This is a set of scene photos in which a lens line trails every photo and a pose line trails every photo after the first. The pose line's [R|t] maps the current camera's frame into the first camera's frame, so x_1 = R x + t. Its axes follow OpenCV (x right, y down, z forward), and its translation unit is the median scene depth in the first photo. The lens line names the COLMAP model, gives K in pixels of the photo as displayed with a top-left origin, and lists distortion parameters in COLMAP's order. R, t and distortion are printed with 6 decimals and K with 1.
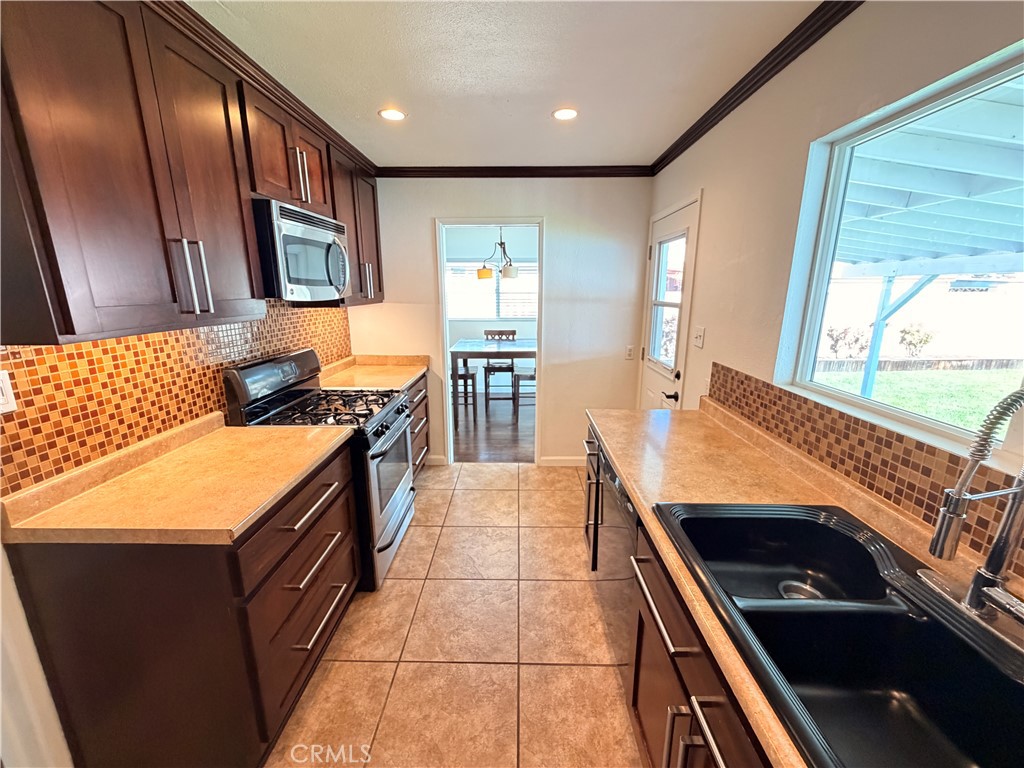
lens RADIAL K [[406.7, 0, 508.3], [0, 406.7, 384.8], [0, 0, 1]] dist [-0.000188, 0.000117]
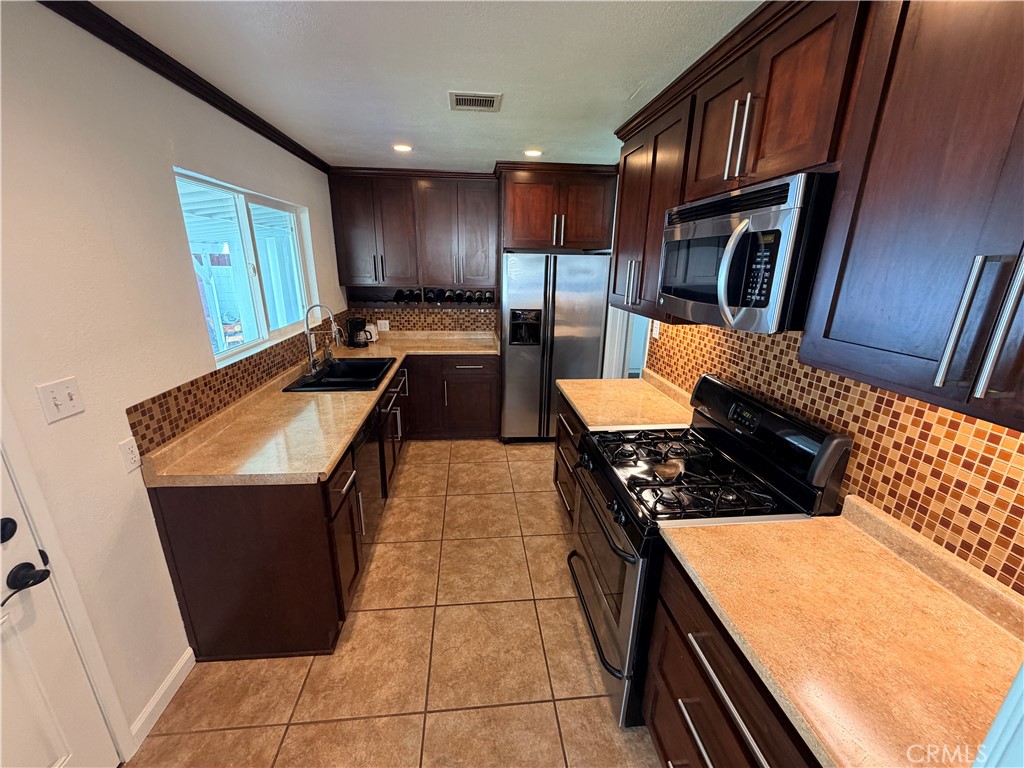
lens RADIAL K [[406.7, 0, 512.1], [0, 406.7, 385.4], [0, 0, 1]] dist [-0.000188, 0.000117]
pose [[-0.991734, 0.023106, -0.126211, -0.061318], [-0.044464, 0.860810, 0.506980, -0.633005], [0.120358, 0.508401, -0.852668, 2.245936]]
